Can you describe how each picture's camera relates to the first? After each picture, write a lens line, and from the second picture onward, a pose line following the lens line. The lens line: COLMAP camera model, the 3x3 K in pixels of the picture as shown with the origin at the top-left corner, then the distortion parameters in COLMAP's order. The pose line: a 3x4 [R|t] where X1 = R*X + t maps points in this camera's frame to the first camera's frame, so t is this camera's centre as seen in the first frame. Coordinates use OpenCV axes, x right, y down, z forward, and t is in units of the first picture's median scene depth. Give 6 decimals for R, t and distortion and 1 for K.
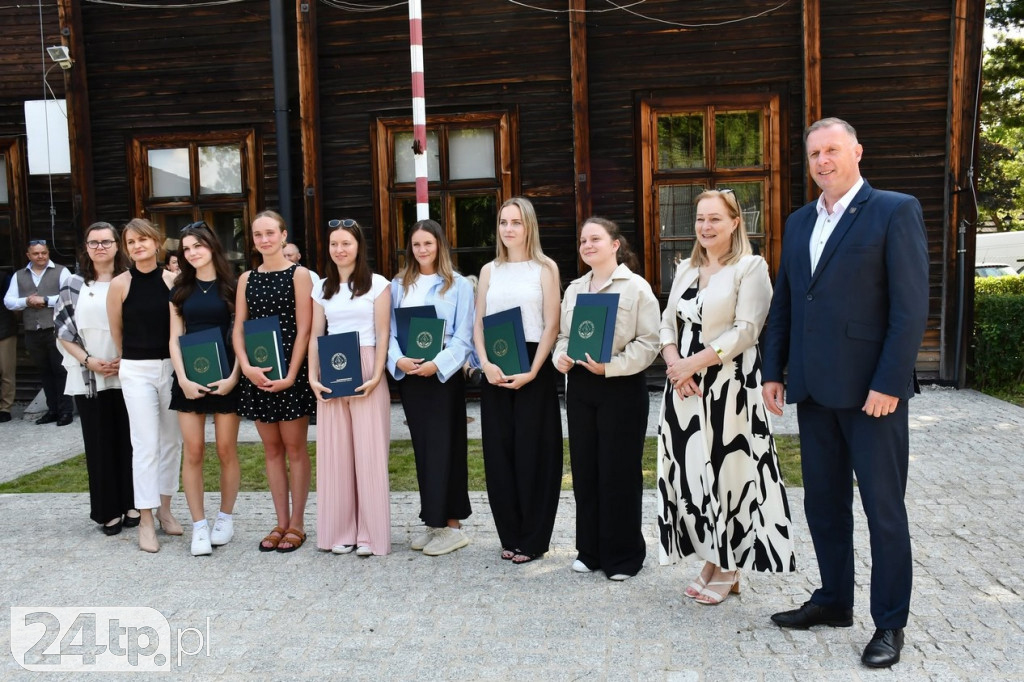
lens RADIAL K [[917.3, 0, 502.6], [0, 917.3, 341.3], [0, 0, 1]] dist [-0.042265, 0.117395]
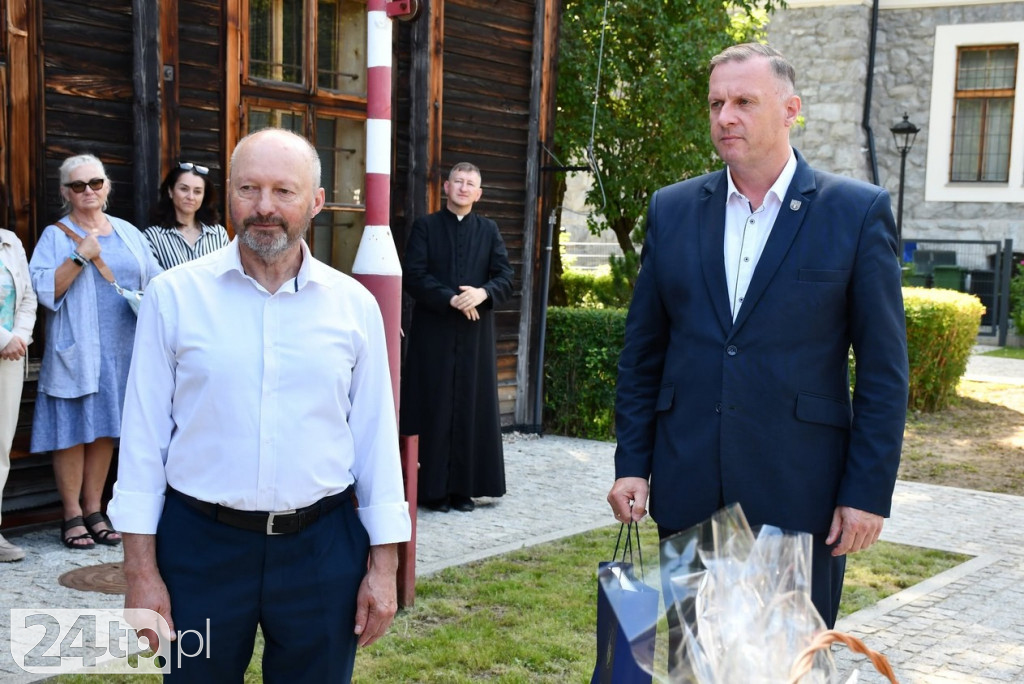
lens RADIAL K [[1586.5, 0, 519.5], [0, 1586.5, 324.5], [0, 0, 1]] dist [0.311317, 0.000000]
pose [[0.465367, -0.002631, 0.885114, -0.626624], [0.032196, 0.999384, -0.013957, -0.019302], [-0.884532, 0.034993, 0.465165, 0.413675]]
